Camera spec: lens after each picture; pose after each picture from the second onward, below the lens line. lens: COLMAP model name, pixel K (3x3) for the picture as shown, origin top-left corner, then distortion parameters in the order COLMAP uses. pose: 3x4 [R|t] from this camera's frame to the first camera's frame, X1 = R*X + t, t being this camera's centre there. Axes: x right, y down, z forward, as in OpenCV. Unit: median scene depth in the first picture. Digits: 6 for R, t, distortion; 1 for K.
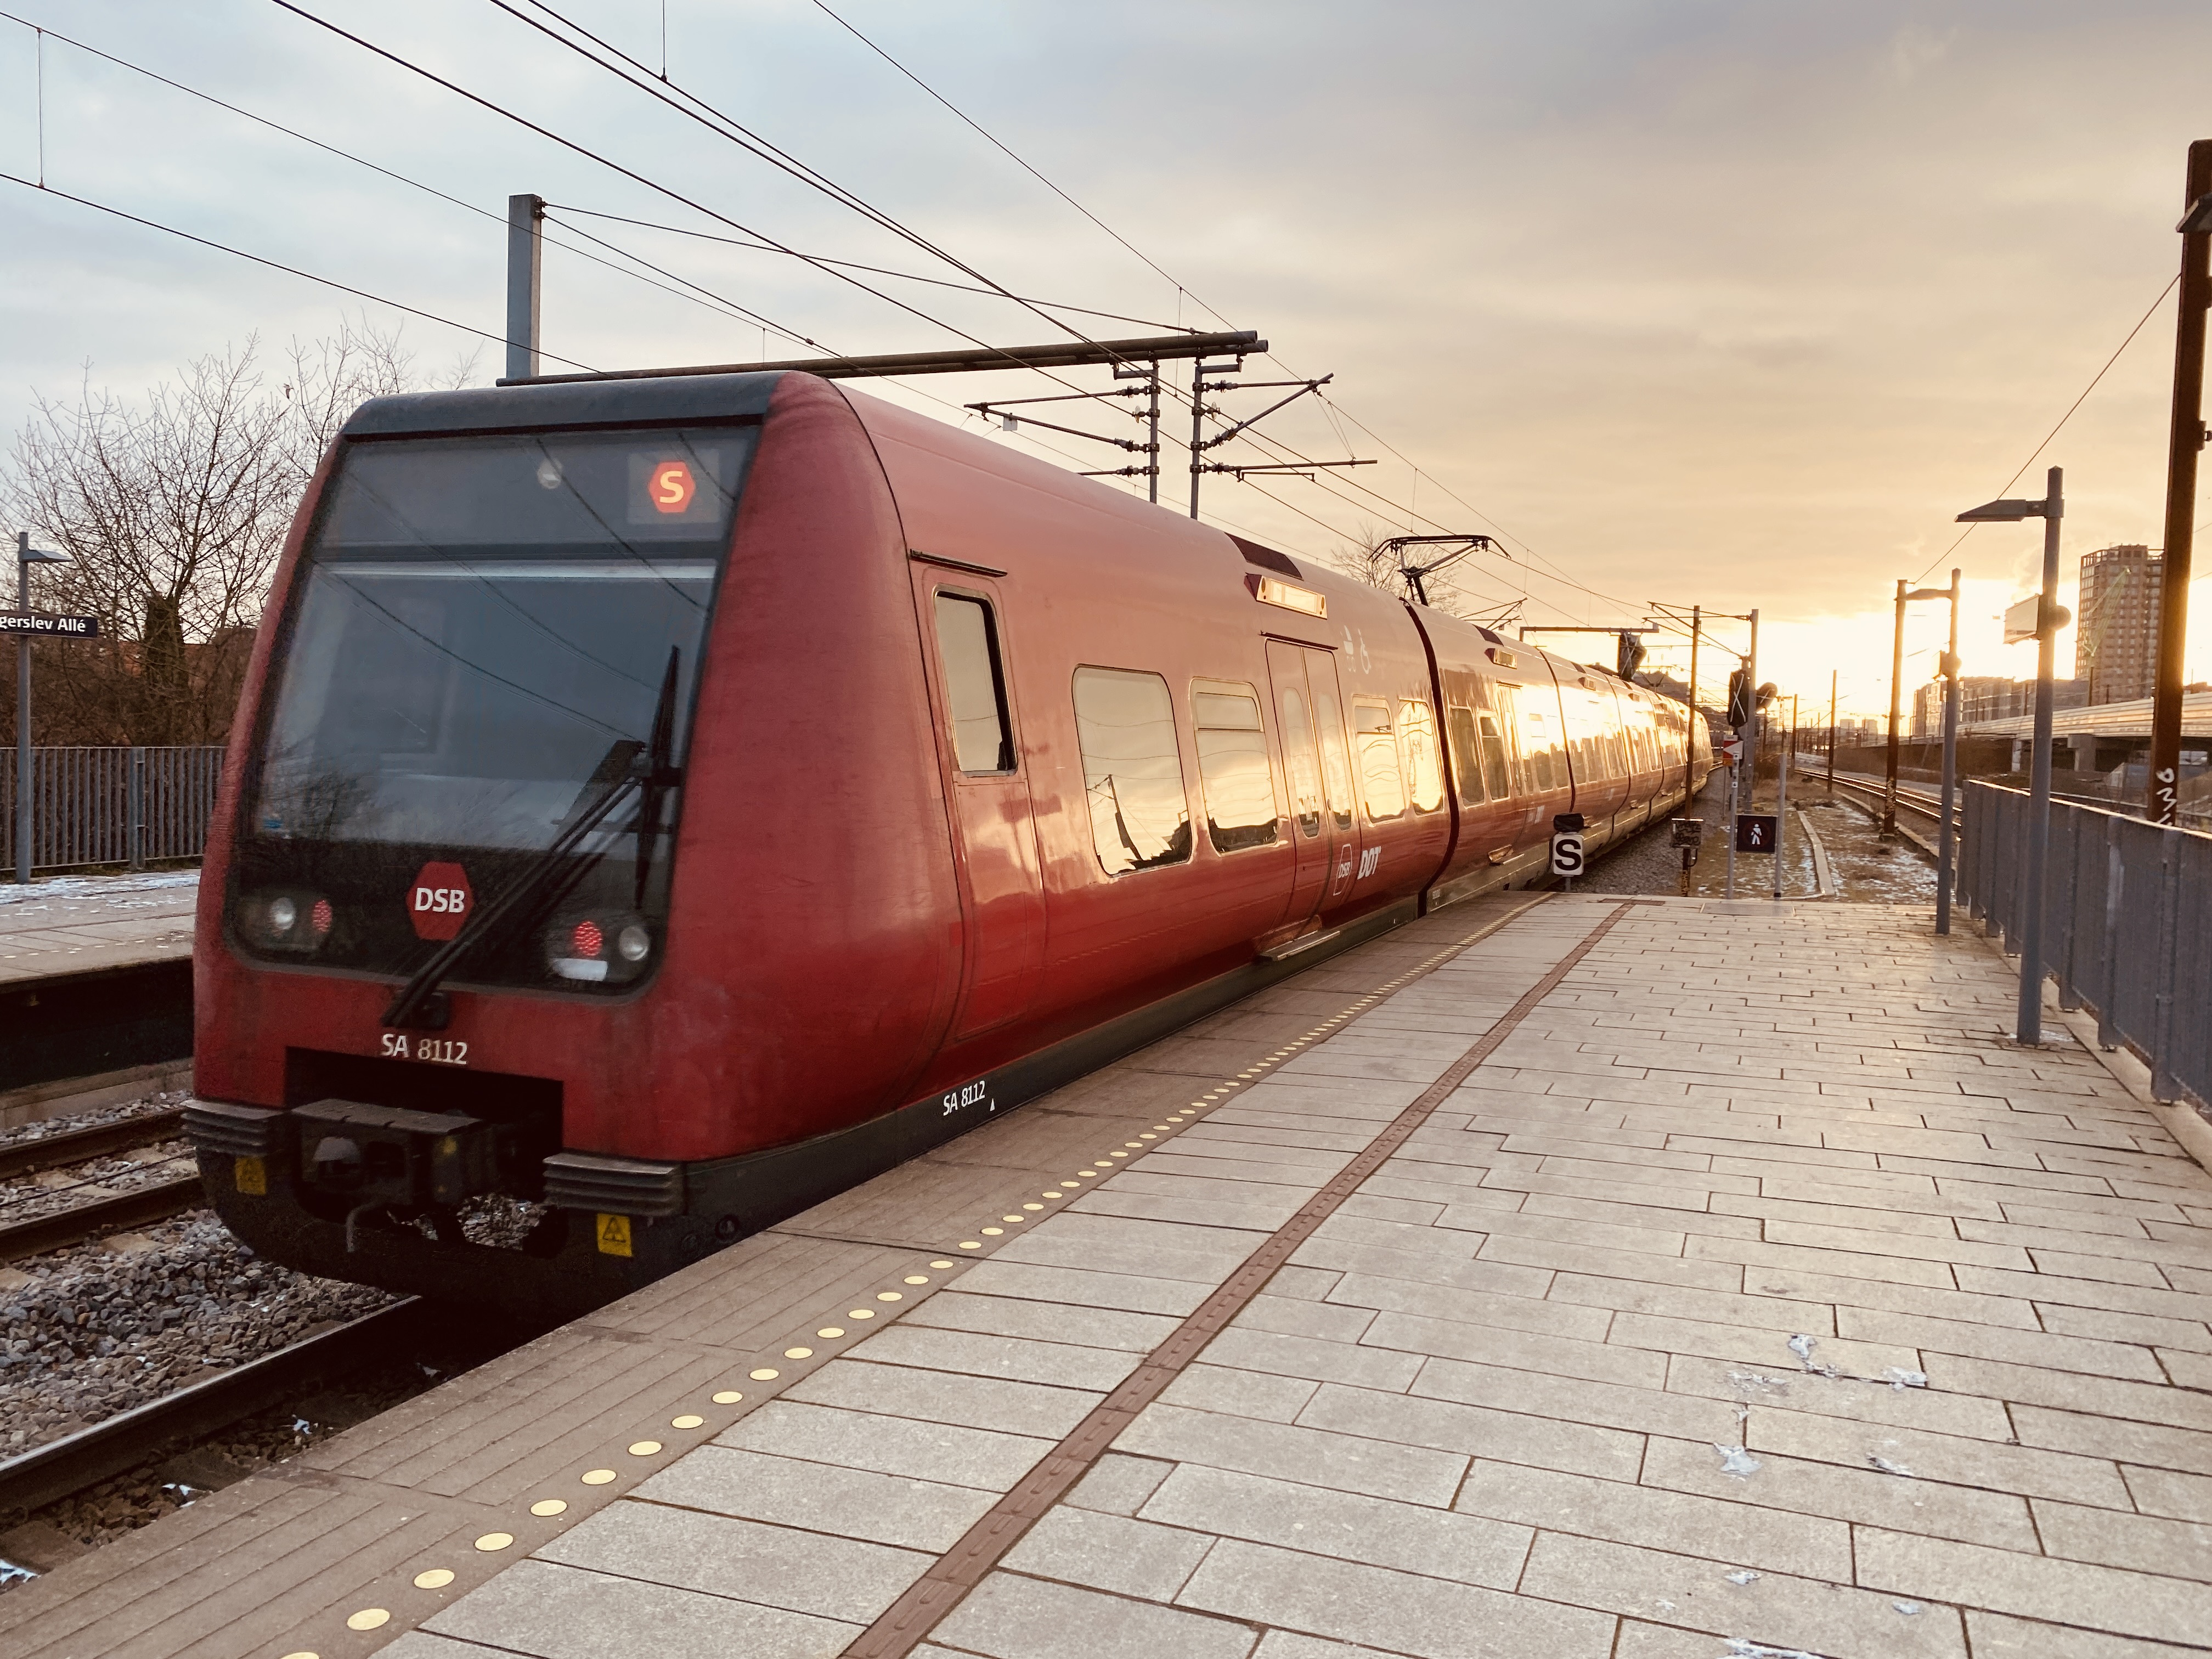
lens RADIAL K [[1706.4, 0, 1109.9], [0, 1706.4, 809.6], [0, 0, 1]] dist [0.013232, -0.008933]
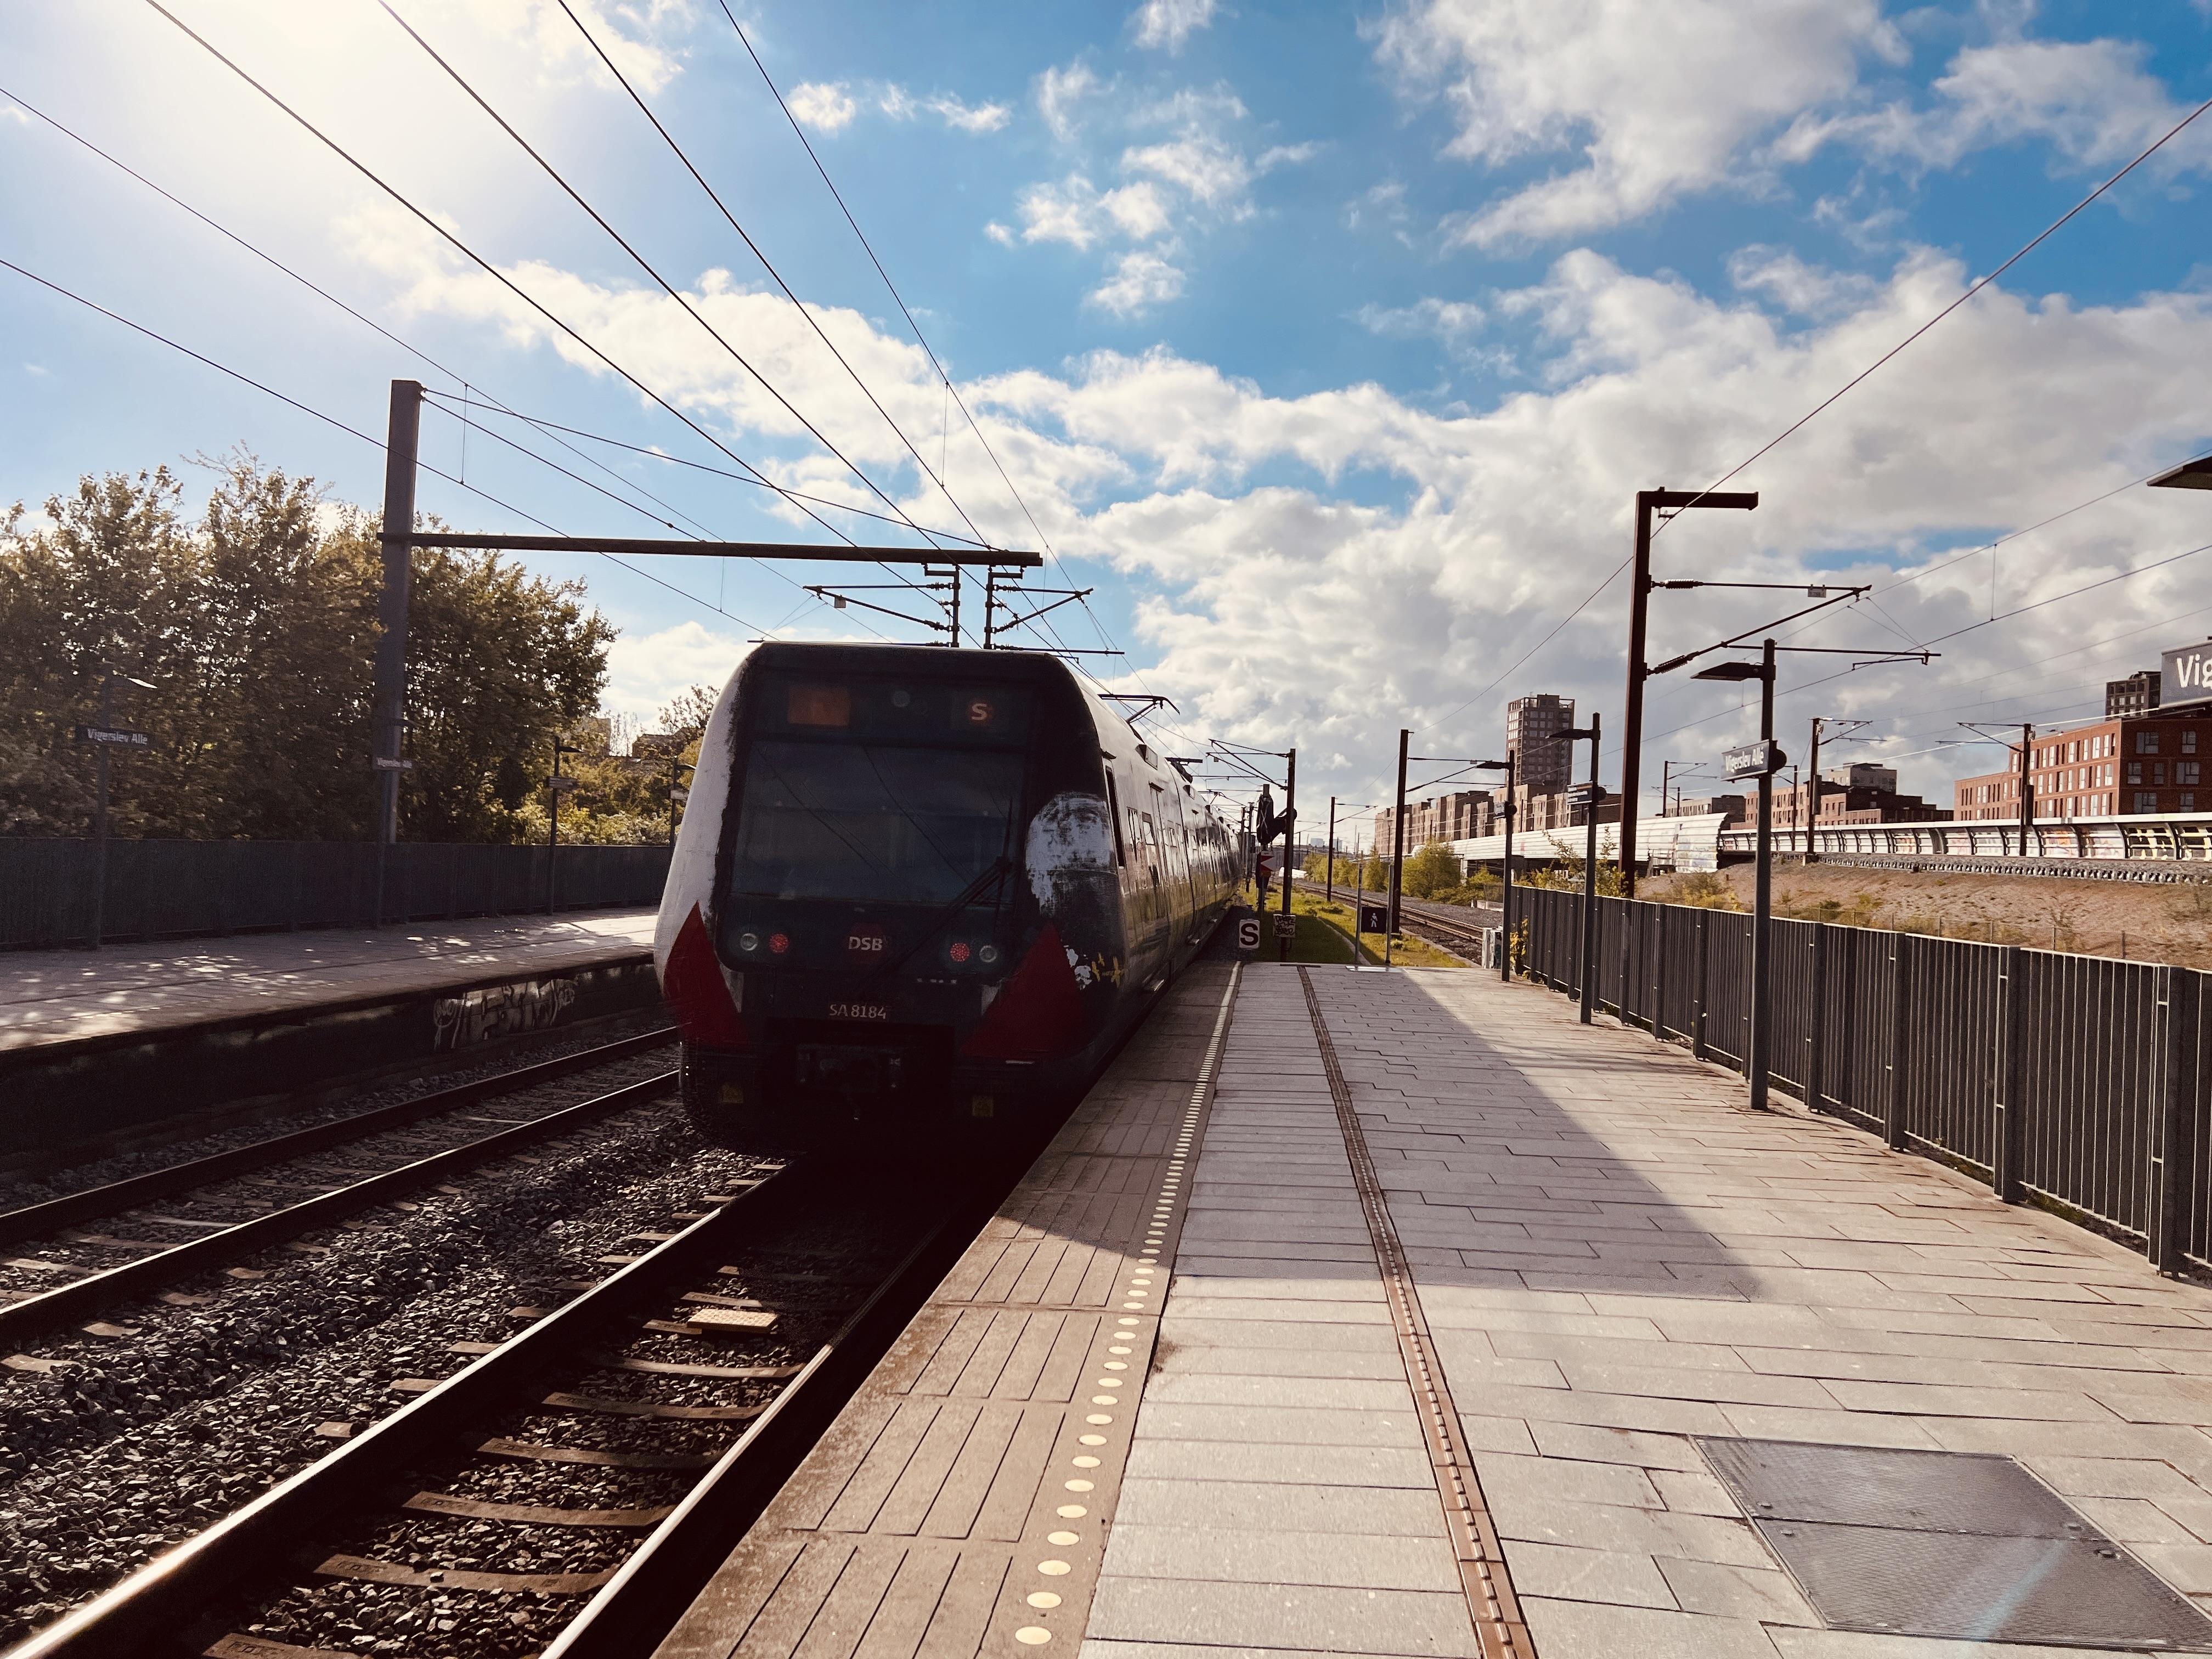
lens RADIAL K [[1698.6, 0, 1110.1], [0, 1698.6, 819.6], [0, 0, 1]] dist [0.063889, -0.066954]
pose [[0.958681, 0.022880, 0.283562, -0.550807], [-0.006515, 0.998265, -0.058521, 0.033616], [-0.284409, 0.054255, 0.957167, -0.716884]]
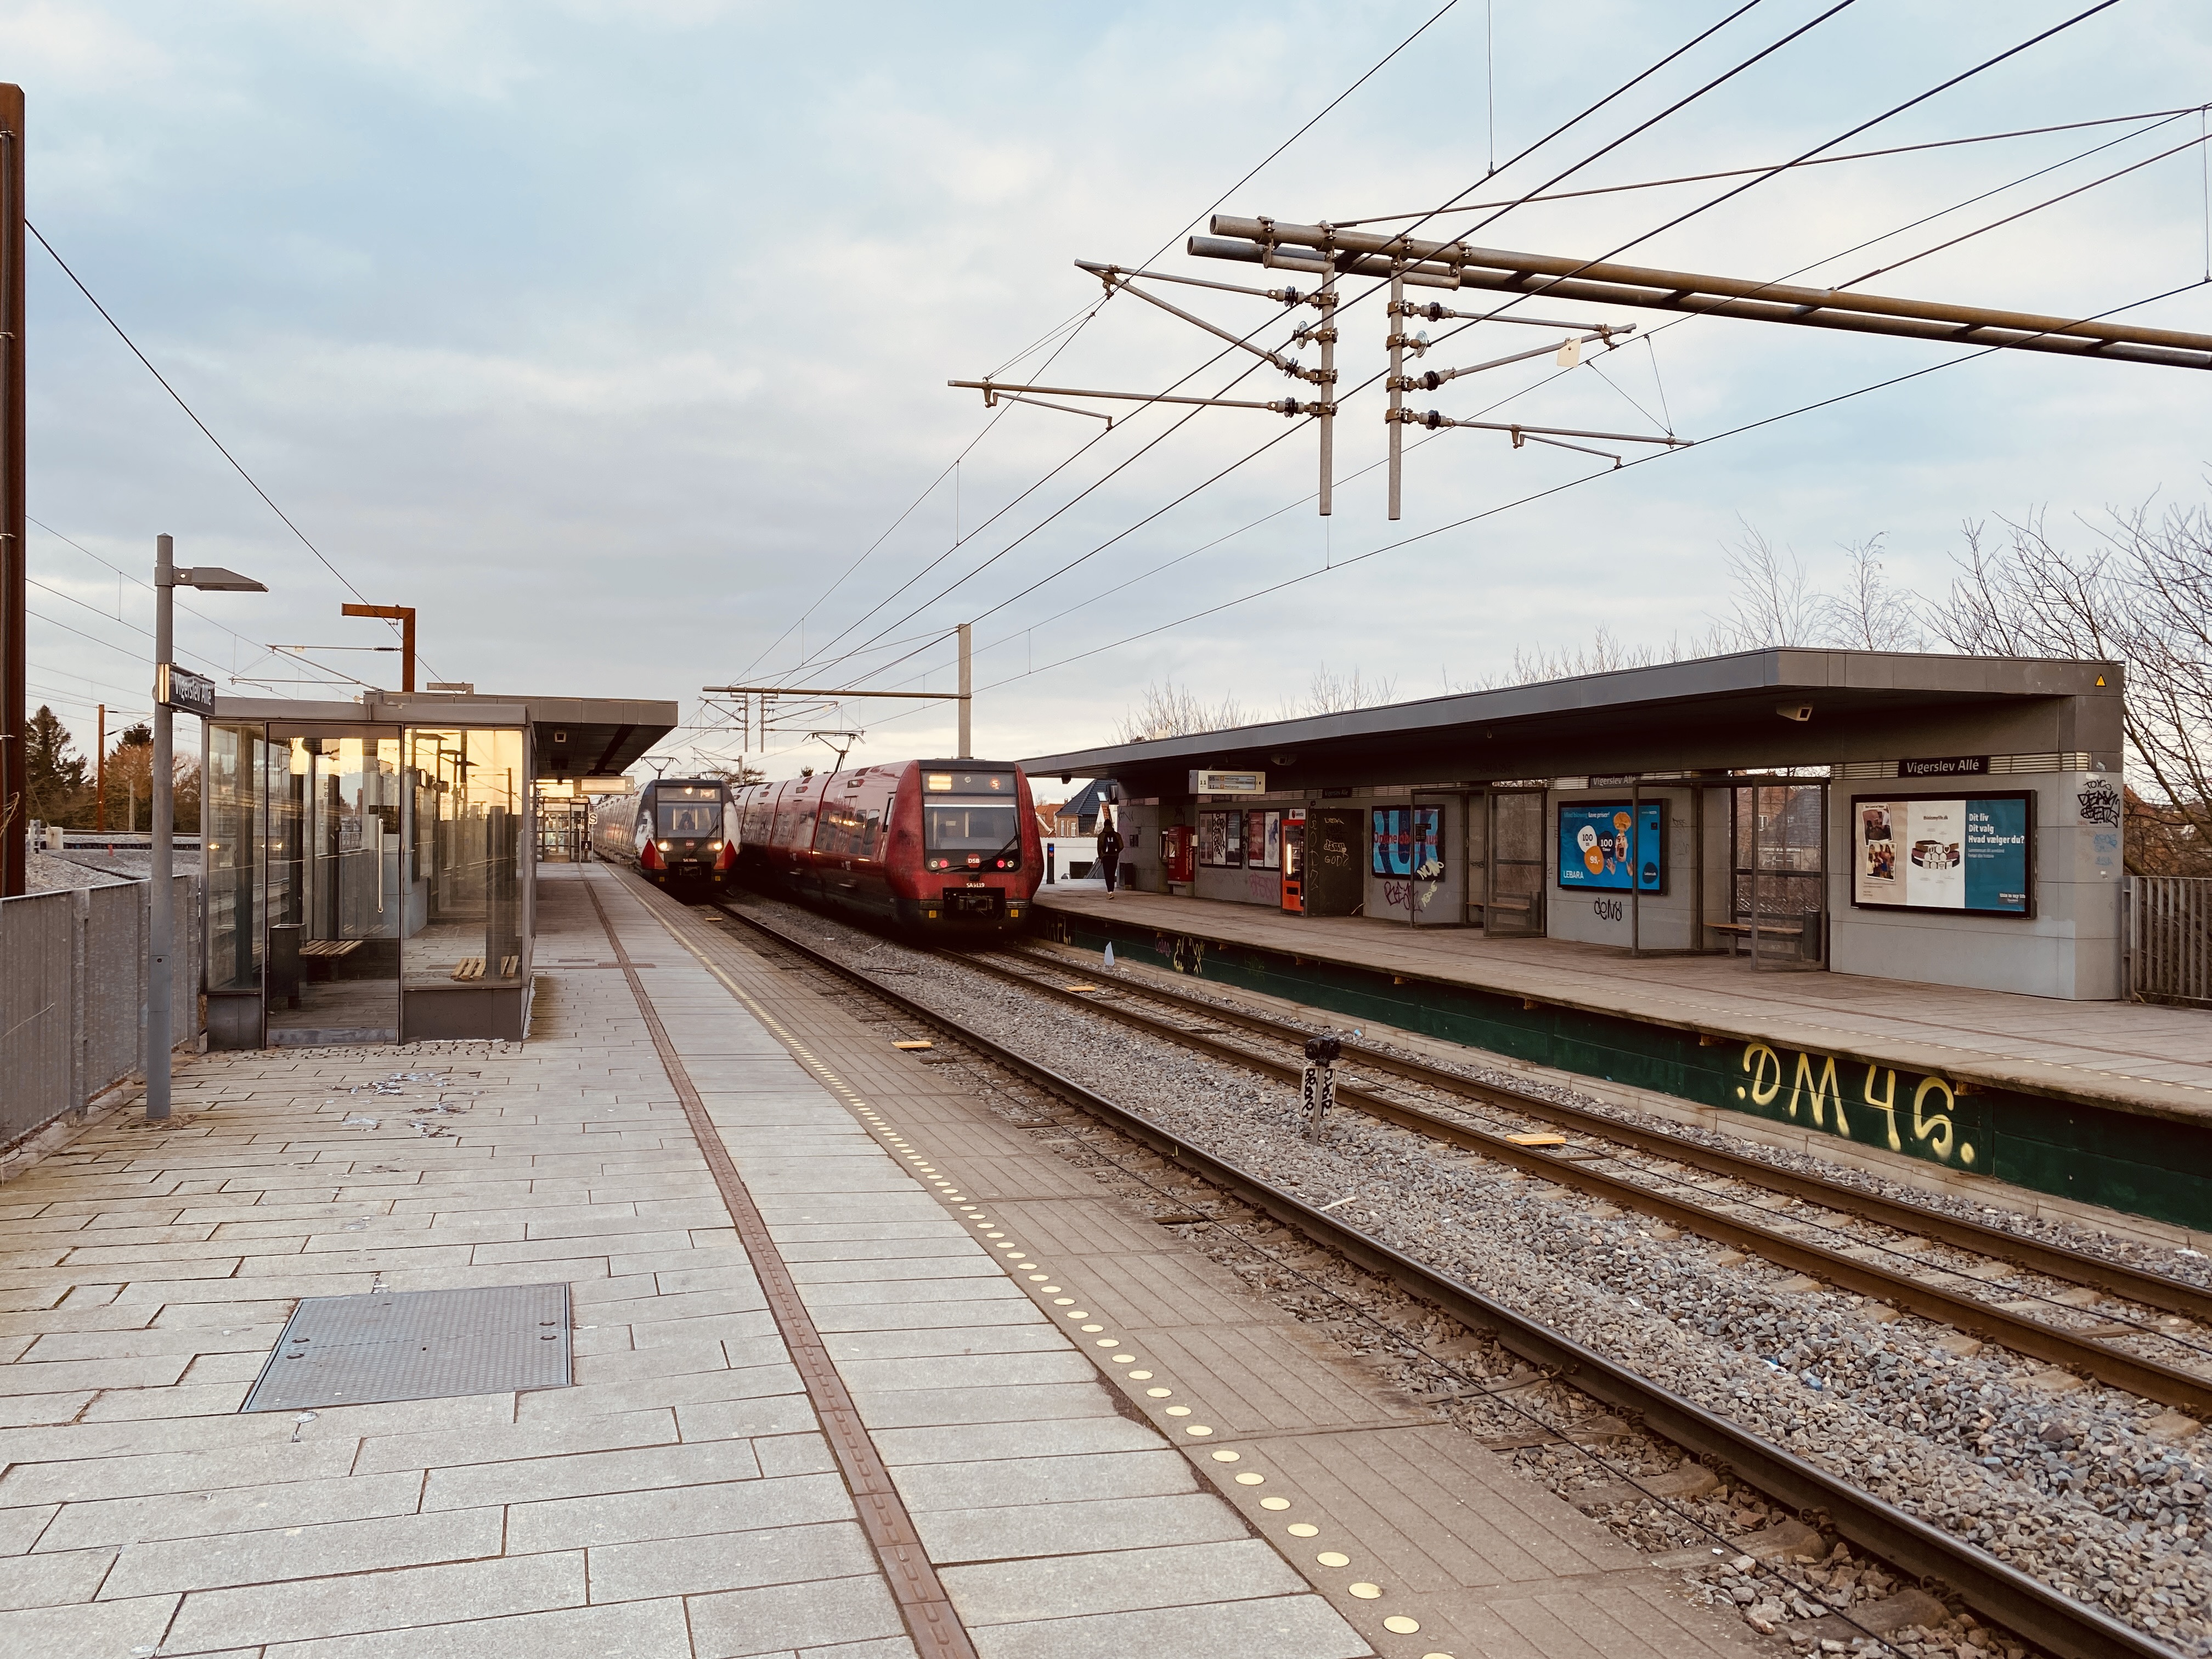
lens RADIAL K [[1814.2, 0, 1099.6], [0, 1814.2, 829.7], [0, 0, 1]] dist [0.040801, -0.043279]
pose [[-0.781011, -0.026693, -0.623947, 0.072189], [-0.056066, 0.998049, 0.027481, -0.015113], [0.621996, 0.056445, -0.780983, 0.411628]]
